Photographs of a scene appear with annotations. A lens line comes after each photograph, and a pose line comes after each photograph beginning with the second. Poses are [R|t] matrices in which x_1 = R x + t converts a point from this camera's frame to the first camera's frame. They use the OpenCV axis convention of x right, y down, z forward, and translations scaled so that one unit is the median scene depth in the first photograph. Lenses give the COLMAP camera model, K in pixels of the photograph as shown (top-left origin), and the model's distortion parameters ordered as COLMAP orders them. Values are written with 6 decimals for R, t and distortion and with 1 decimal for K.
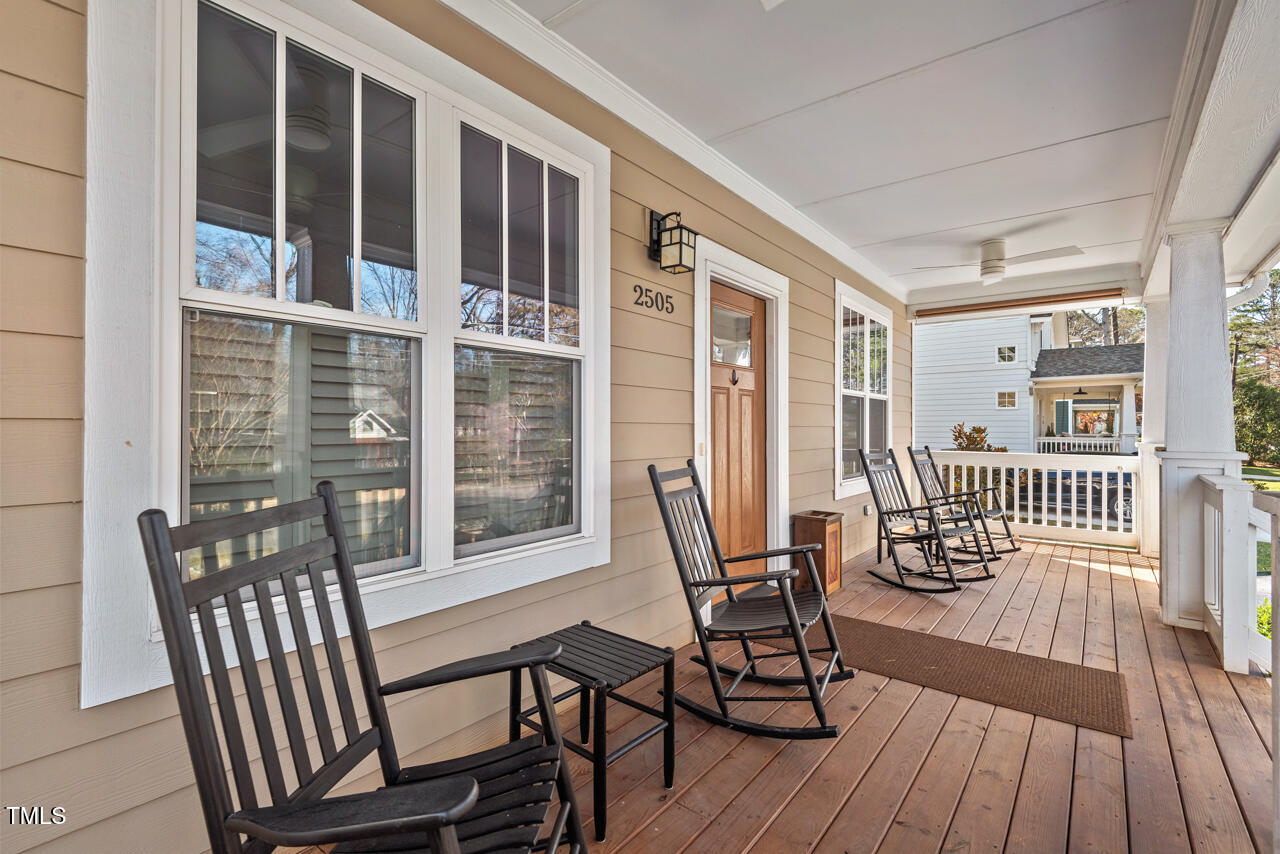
lens RADIAL K [[576.4, 0, 642.6], [0, 576.4, 418.7], [0, 0, 1]] dist [0.001698, 0.000174]
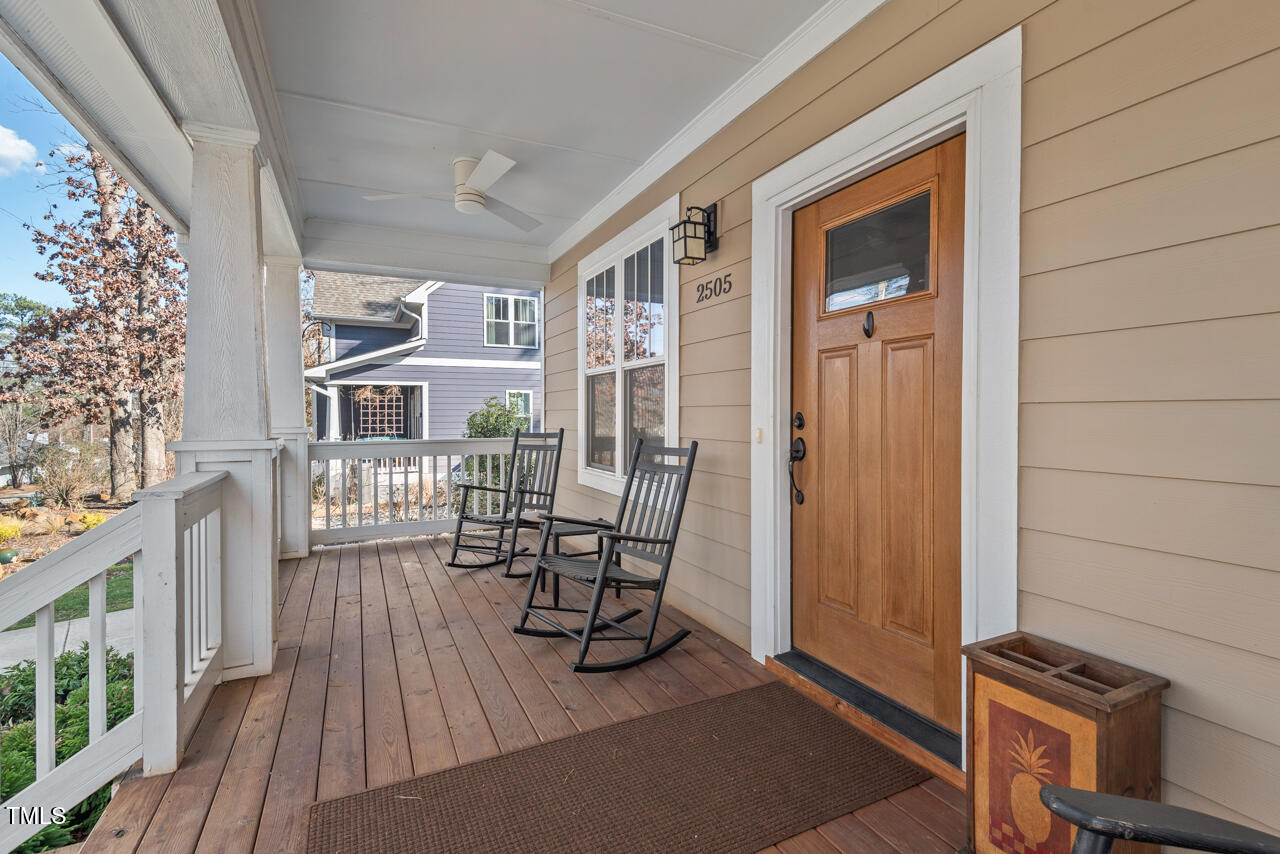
lens RADIAL K [[576.4, 0, 642.6], [0, 576.4, 418.7], [0, 0, 1]] dist [0.001698, 0.000174]
pose [[-0.425026, 0.002943, -0.905176, 1.052514], [0.014549, 0.999888, -0.003581, 0.033984], [0.905064, -0.014691, -0.425021, 1.358339]]
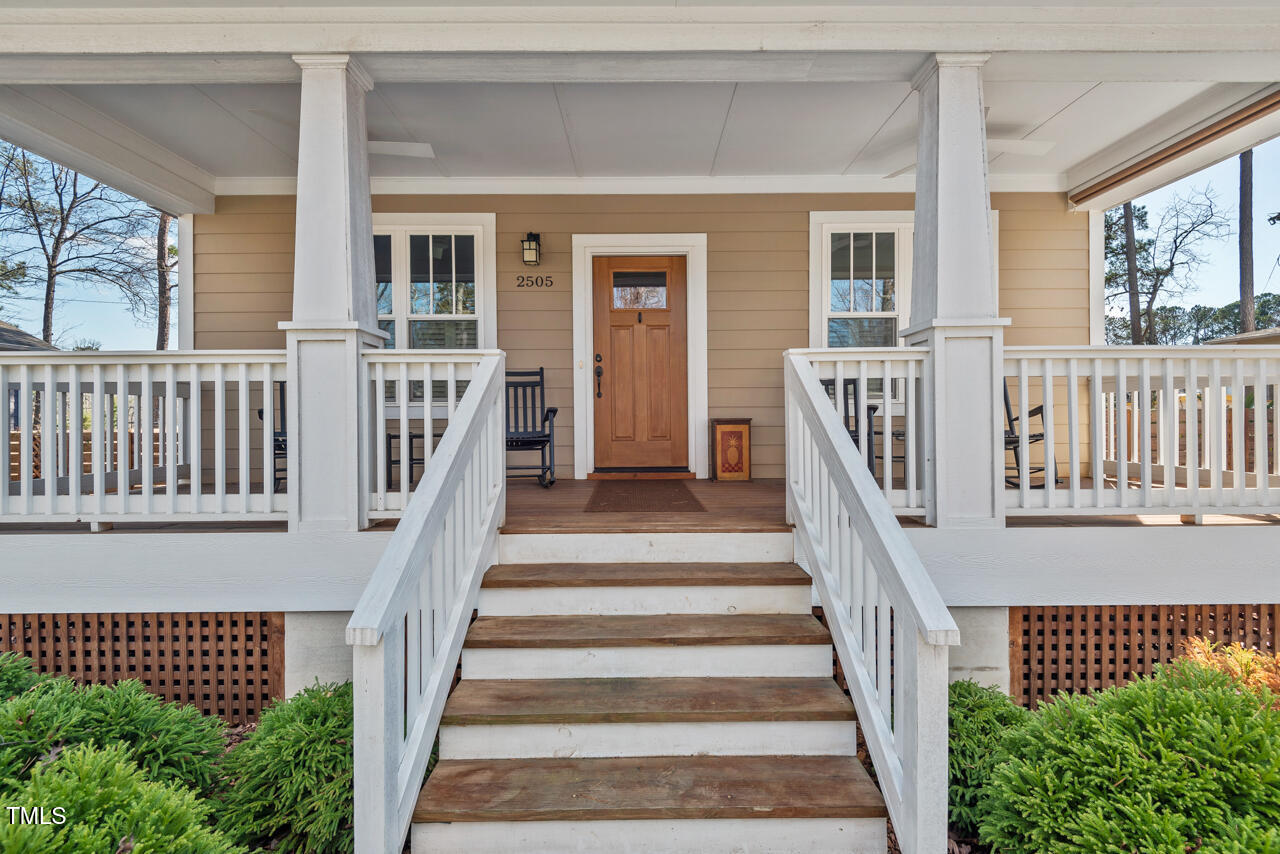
lens RADIAL K [[576.4, 0, 642.6], [0, 576.4, 418.7], [0, 0, 1]] dist [0.001698, 0.000174]
pose [[0.625269, -0.001100, -0.780408, 1.696138], [0.020705, 0.999670, 0.015181, 0.212447], [0.780134, -0.025651, 0.625086, 0.117844]]
